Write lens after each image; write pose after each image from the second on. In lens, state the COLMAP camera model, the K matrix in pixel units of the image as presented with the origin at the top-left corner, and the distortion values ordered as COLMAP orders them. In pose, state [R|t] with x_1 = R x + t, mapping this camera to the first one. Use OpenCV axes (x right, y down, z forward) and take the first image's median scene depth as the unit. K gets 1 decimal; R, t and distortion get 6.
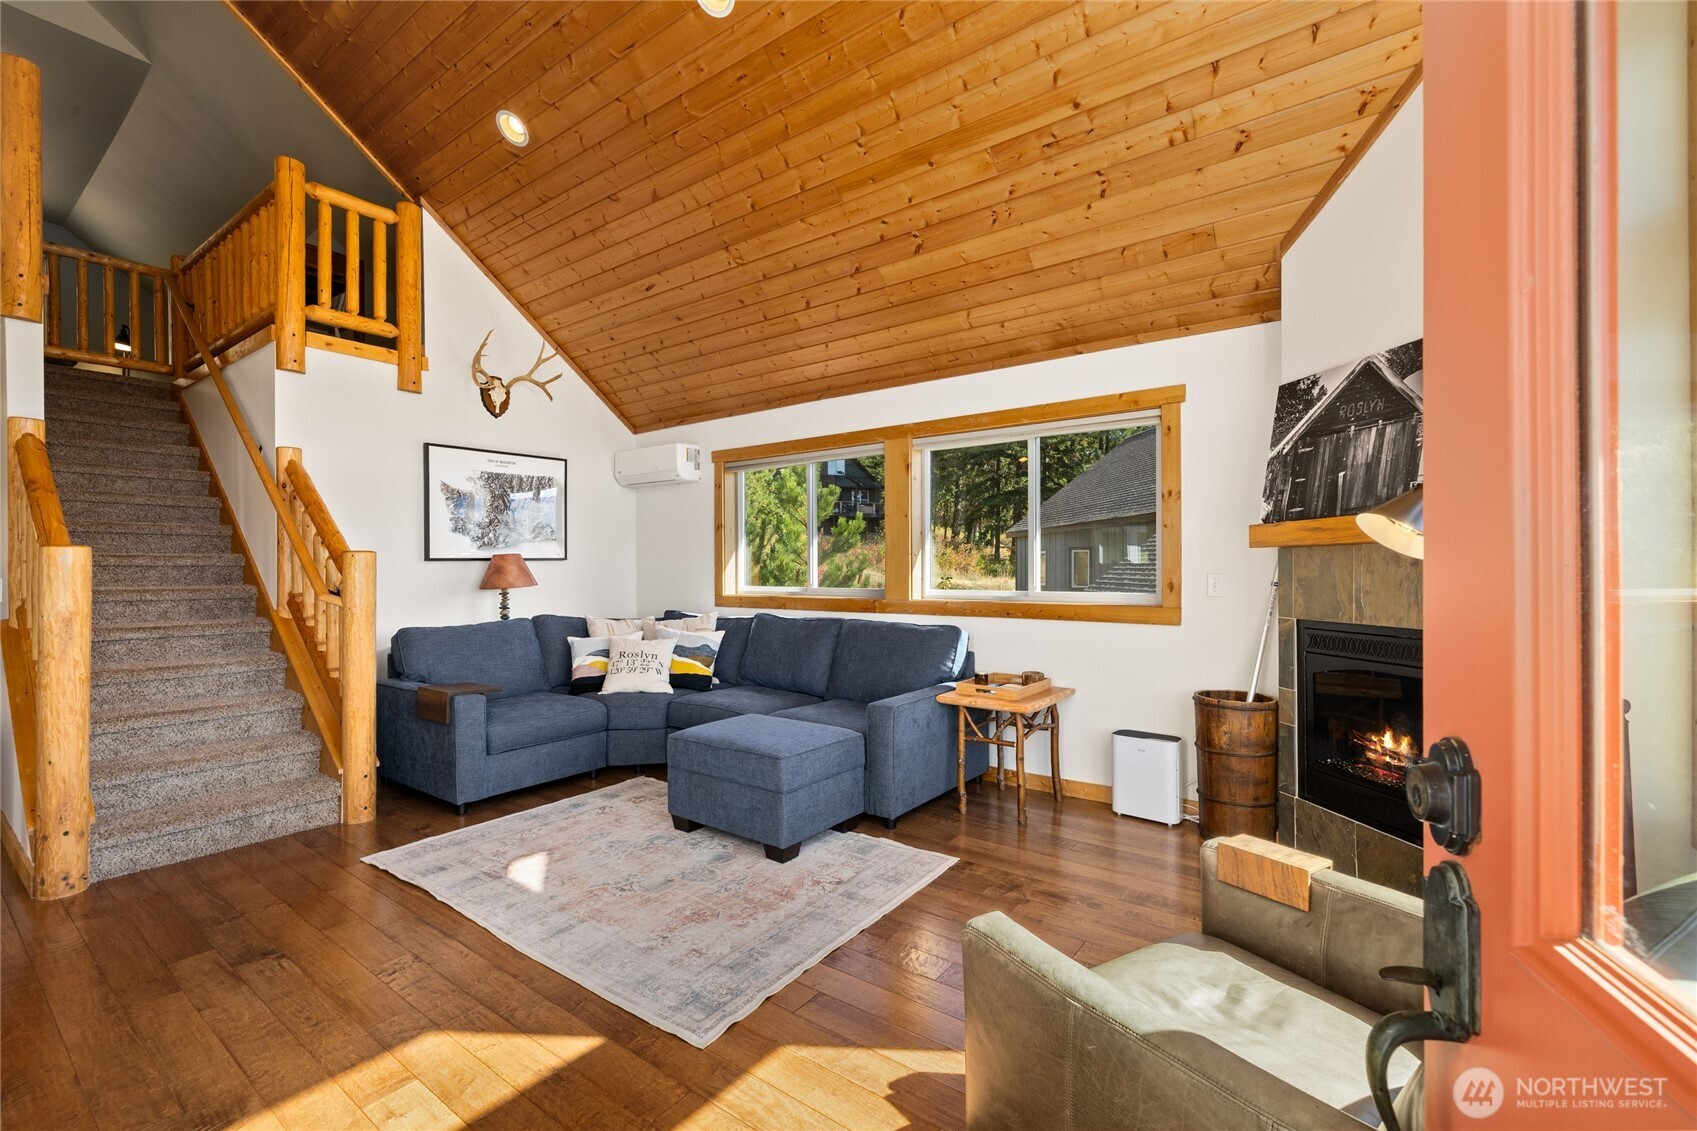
lens RADIAL K [[735.1, 0, 845.0], [0, 735.1, 561.4], [0, 0, 1]] dist [-0.000461, -0.000069]
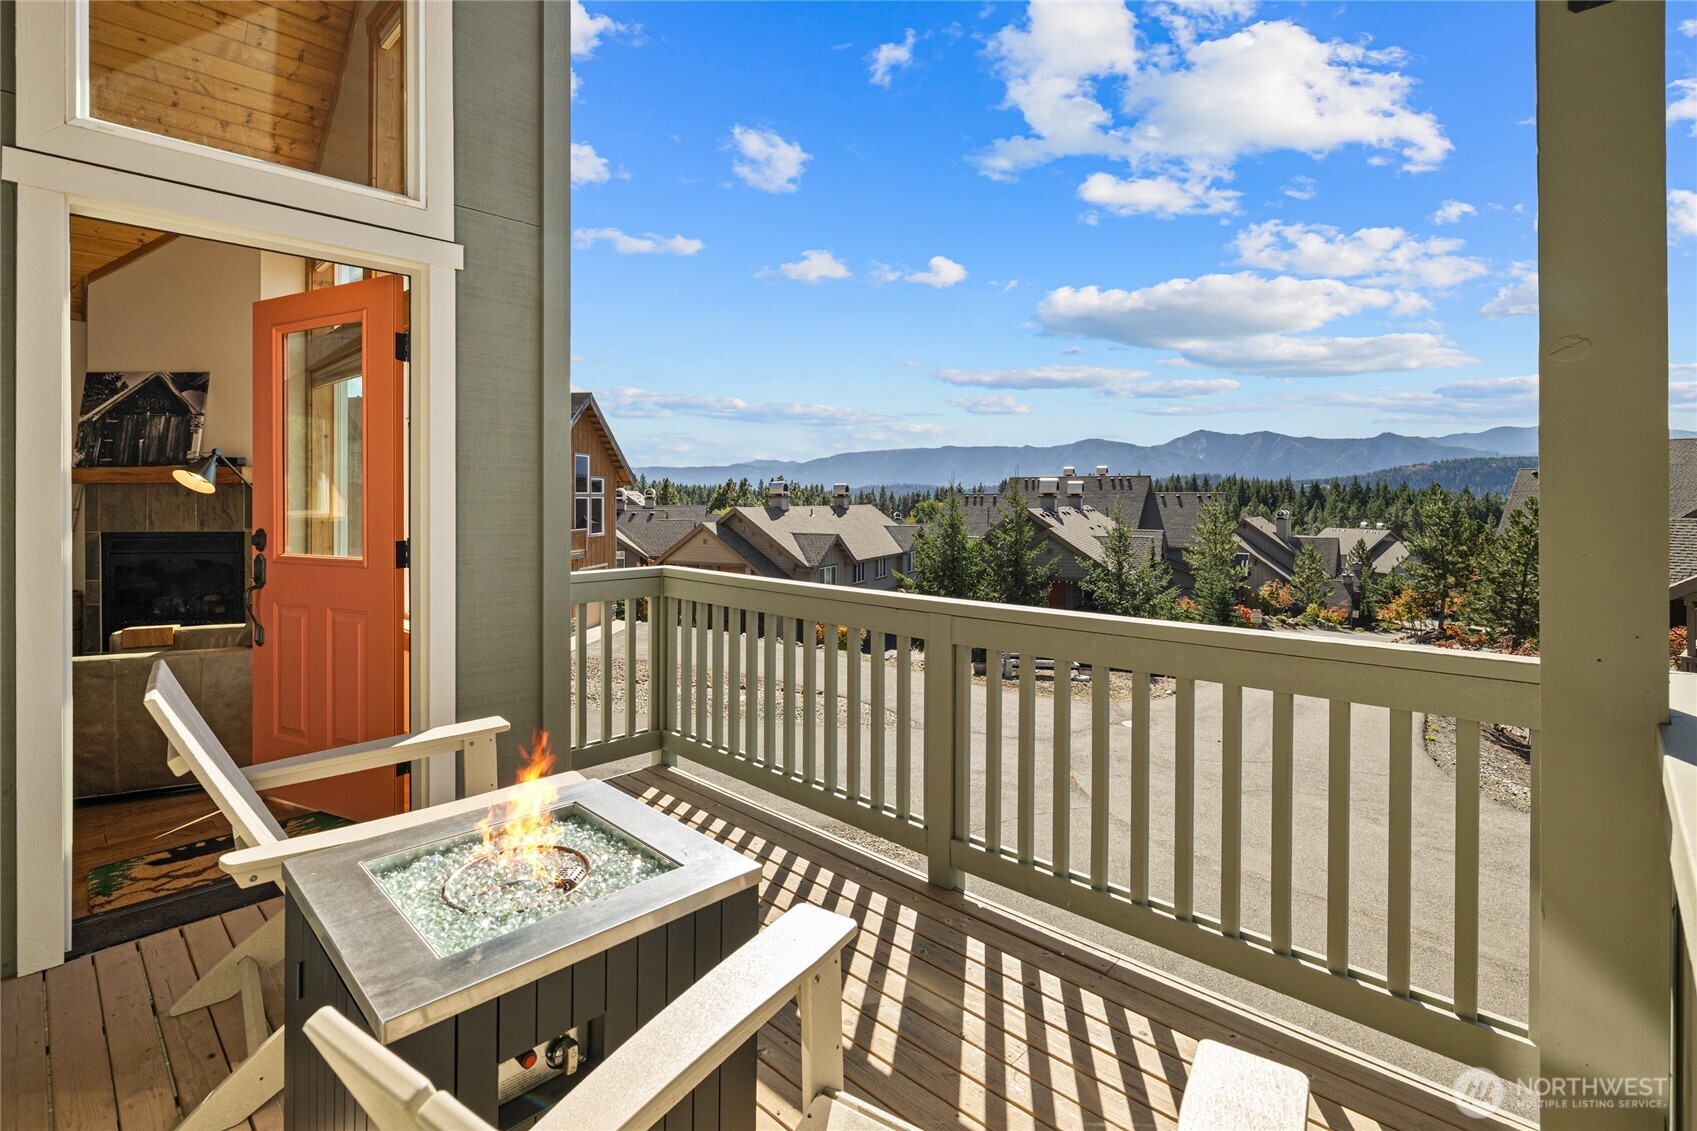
lens RADIAL K [[782.6, 0, 810.6], [0, 782.6, 505.6], [0, 0, 1]] dist [-0.008464, 0.002936]
pose [[0.145414, -0.004143, 0.989362, -0.758547], [-0.008214, 0.999952, 0.005394, 0.003994], [-0.989337, -0.008911, 0.145373, -0.671303]]
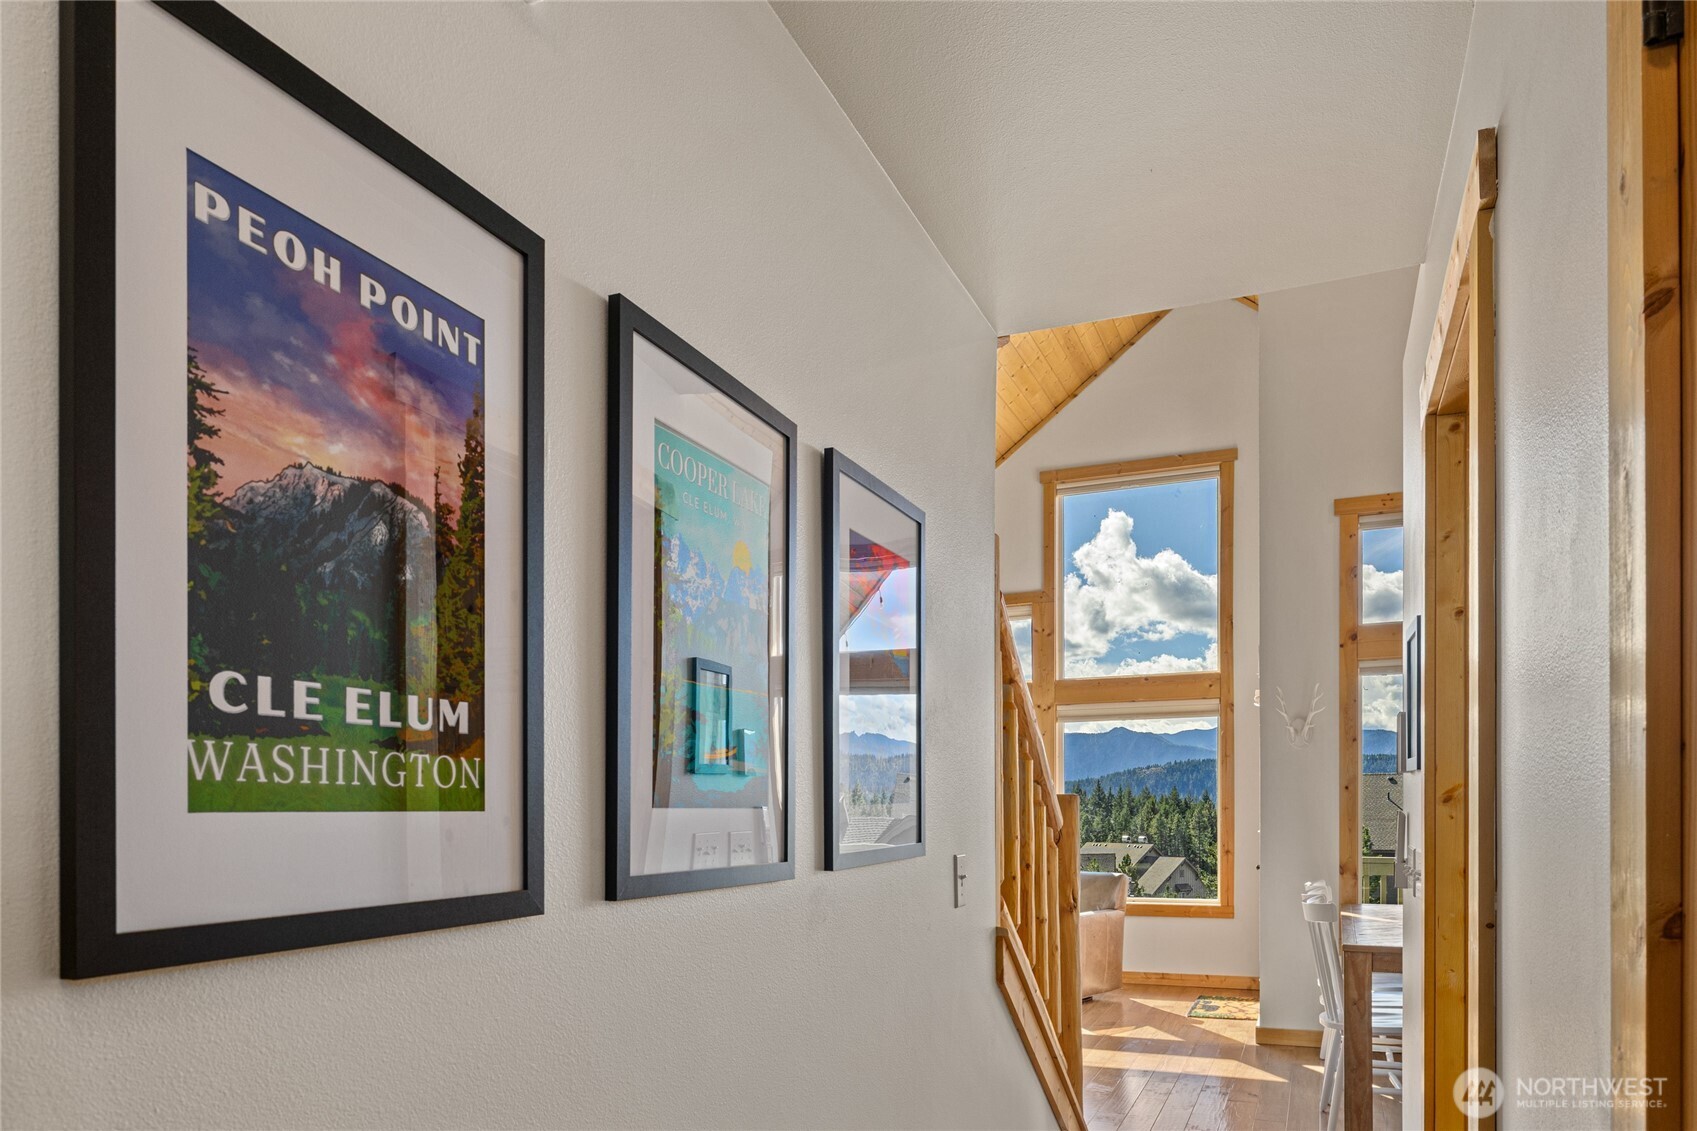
lens RADIAL K [[1133.6, 0, 861.2], [0, 1133.6, 805.2], [0, 0, 1]] dist [-0.011579, -0.000217]
pose [[-0.260527, 0.008438, 0.965430, -2.130782], [-0.001436, 0.999957, -0.009127, 0.006090], [-0.965466, -0.003764, -0.260503, 1.480133]]
